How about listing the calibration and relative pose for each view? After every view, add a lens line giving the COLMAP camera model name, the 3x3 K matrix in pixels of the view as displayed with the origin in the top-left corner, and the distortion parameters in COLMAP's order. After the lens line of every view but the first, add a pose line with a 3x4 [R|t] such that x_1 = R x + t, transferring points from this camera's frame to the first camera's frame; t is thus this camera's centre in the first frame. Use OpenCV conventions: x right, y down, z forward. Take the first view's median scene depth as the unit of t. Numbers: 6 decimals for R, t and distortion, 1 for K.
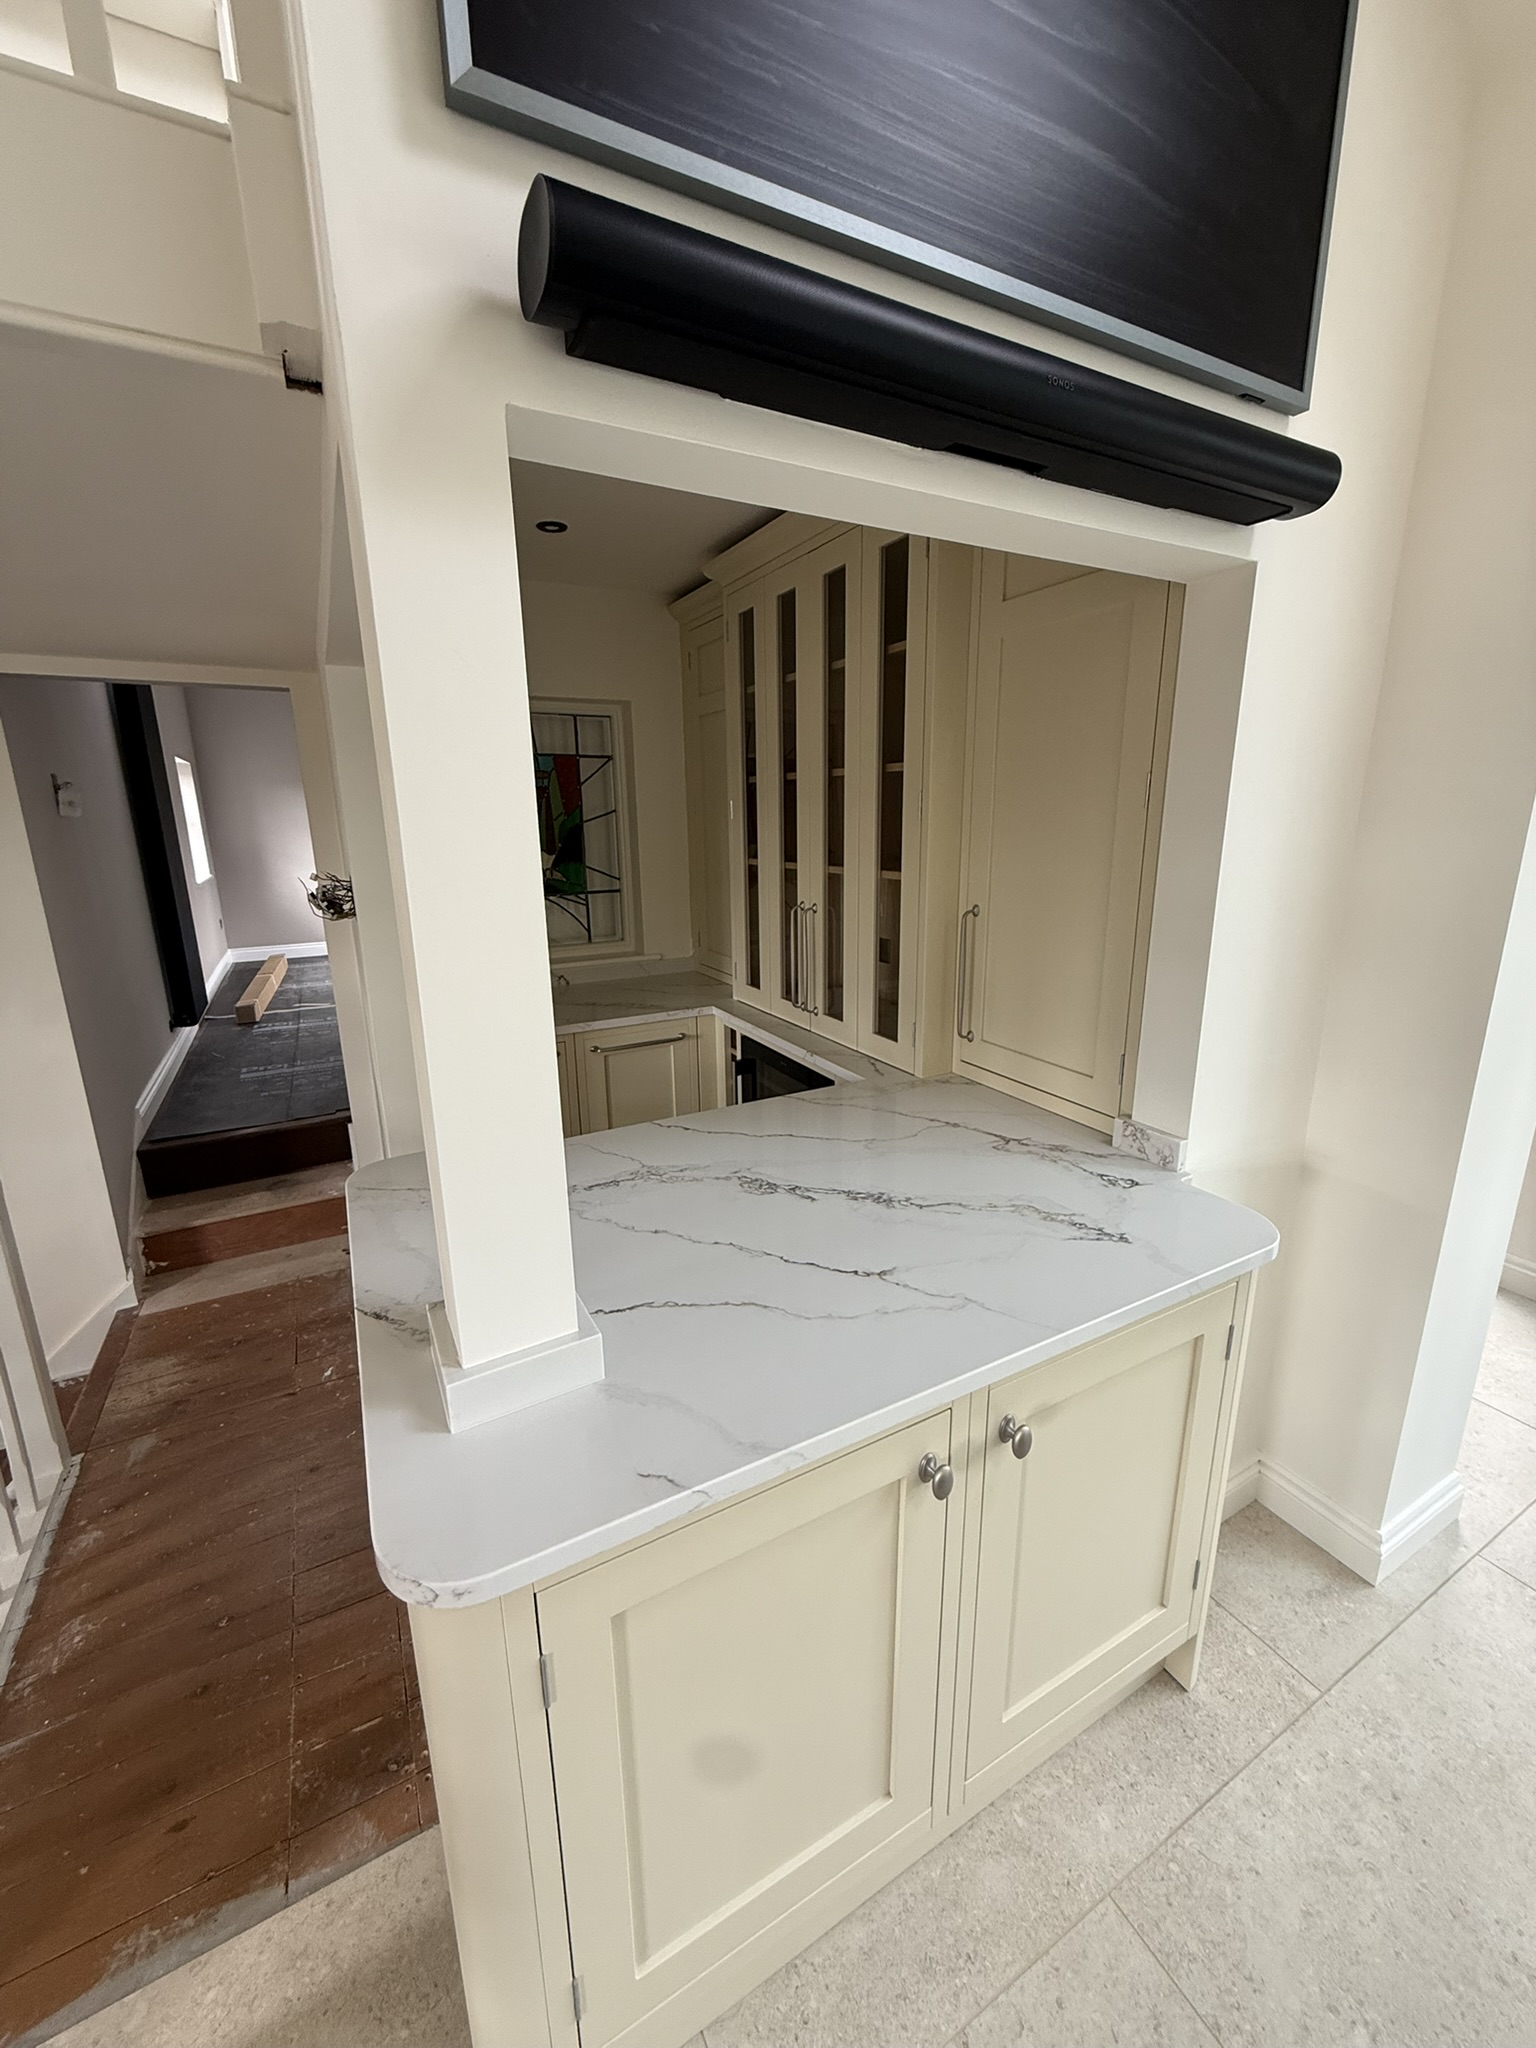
lens RADIAL K [[835.5, 0, 768.0], [0, 835.5, 1024.0], [0, 0, 1]] dist [-0.000890, -0.000031]
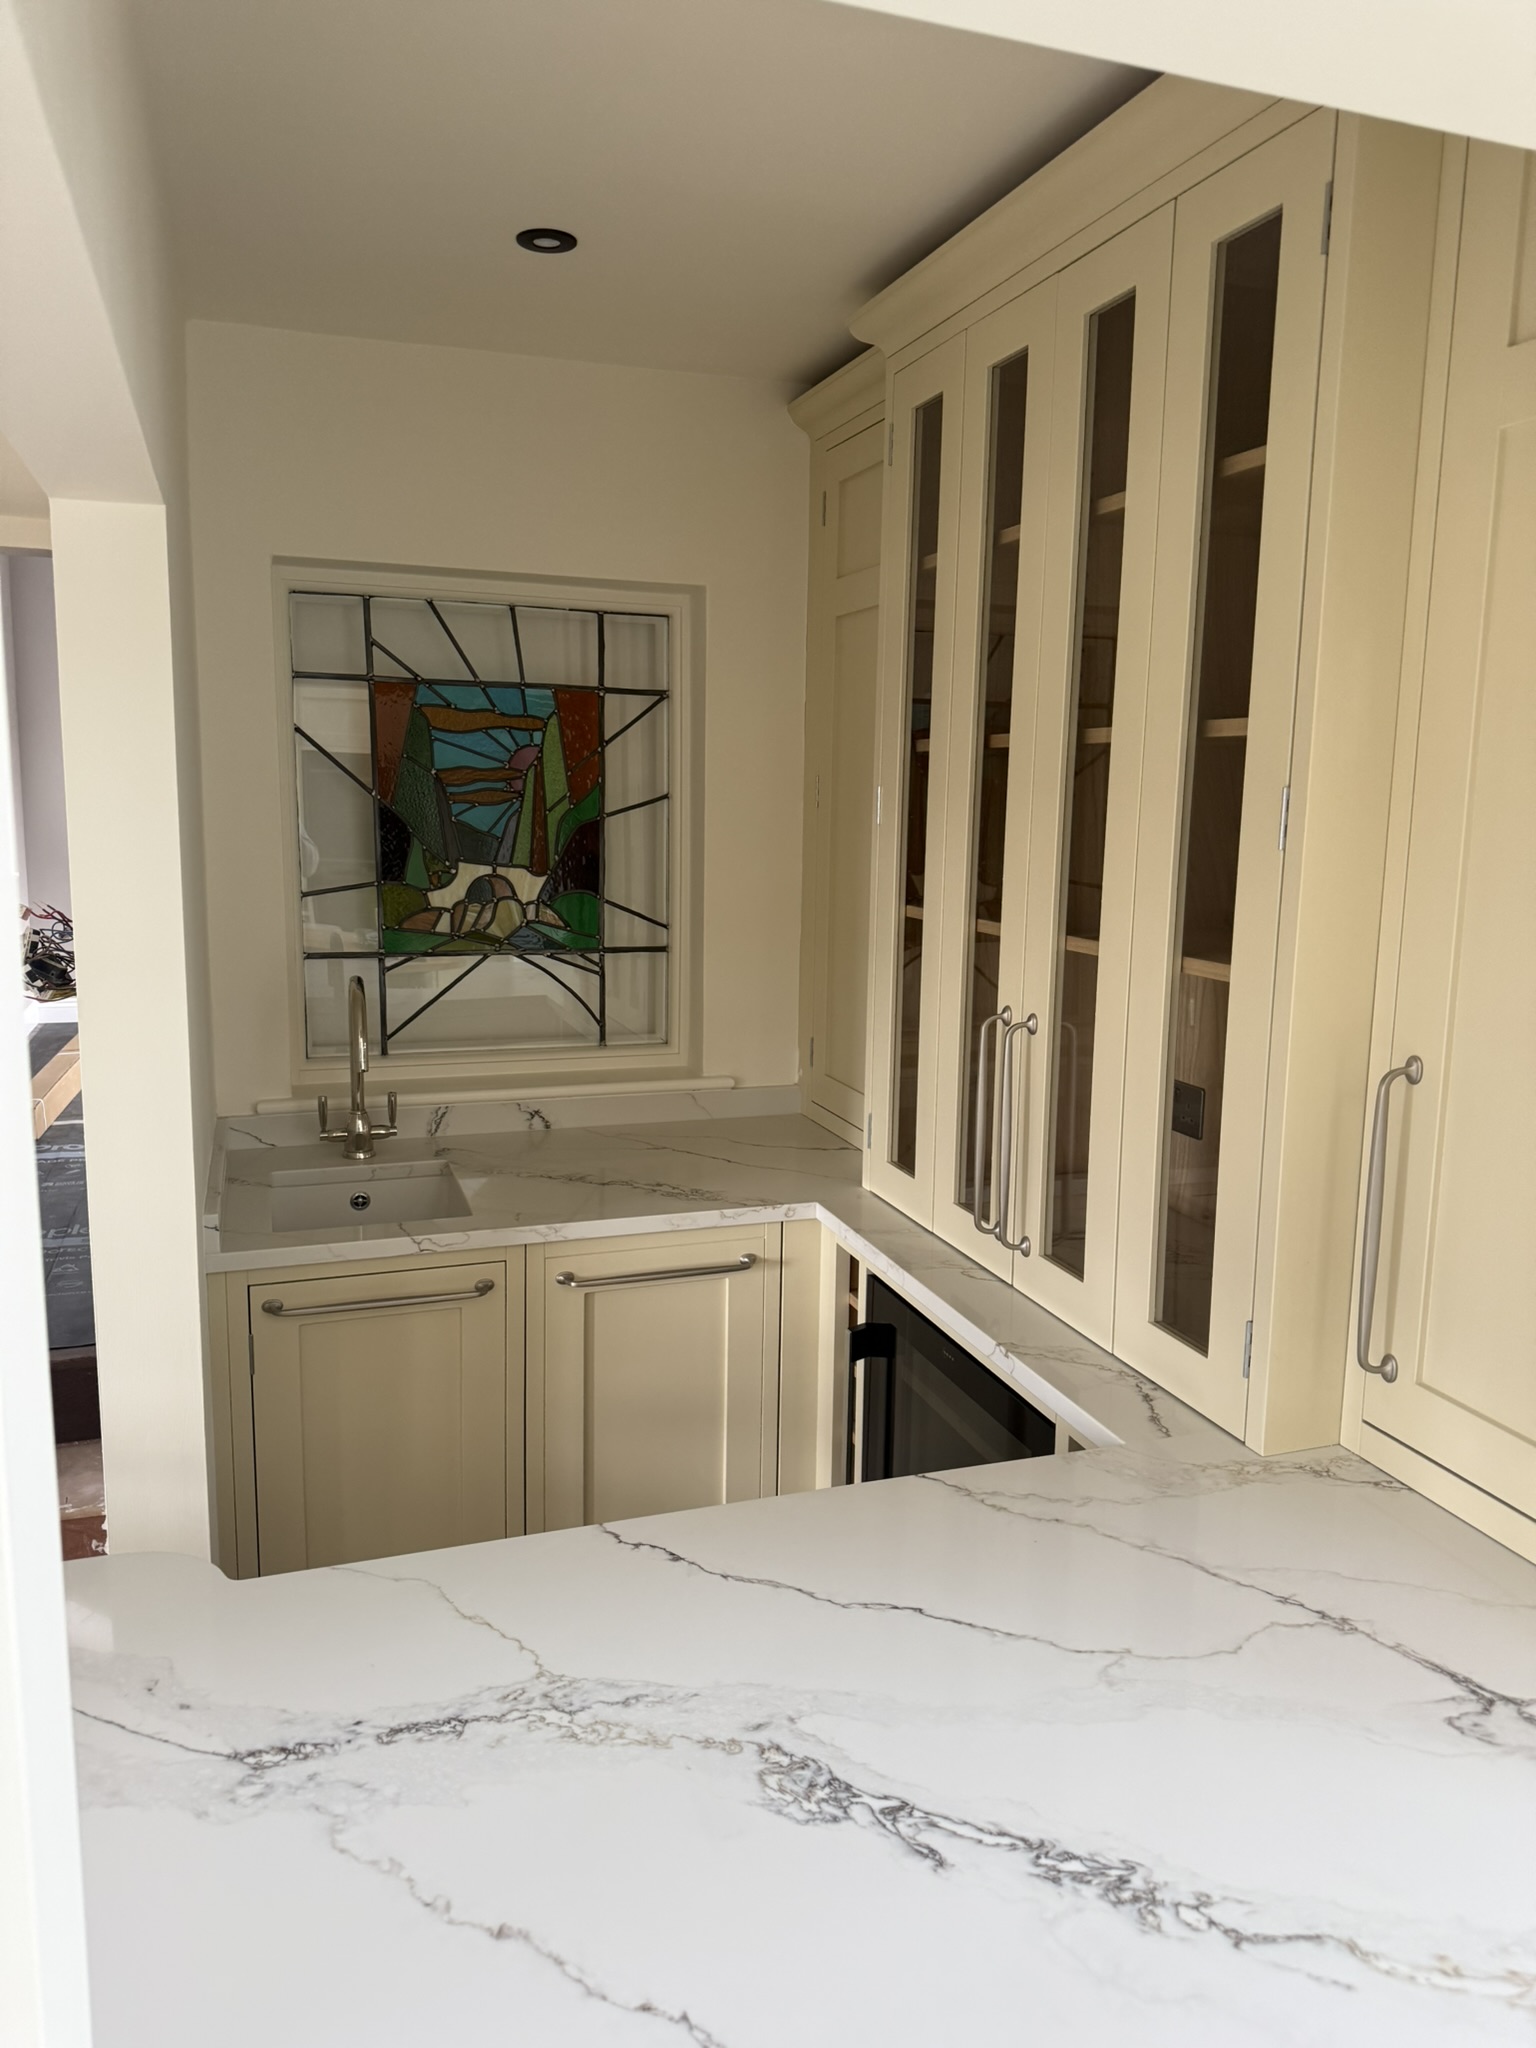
lens RADIAL K [[1451.8, 0, 768.0], [0, 1451.8, 1024.0], [0, 0, 1]] dist [0.122082, -0.185464]
pose [[0.986247, 0.054803, -0.155931, 0.036197], [-0.068158, 0.994329, -0.081631, -0.061068], [0.150573, 0.091136, 0.984389, 0.181036]]
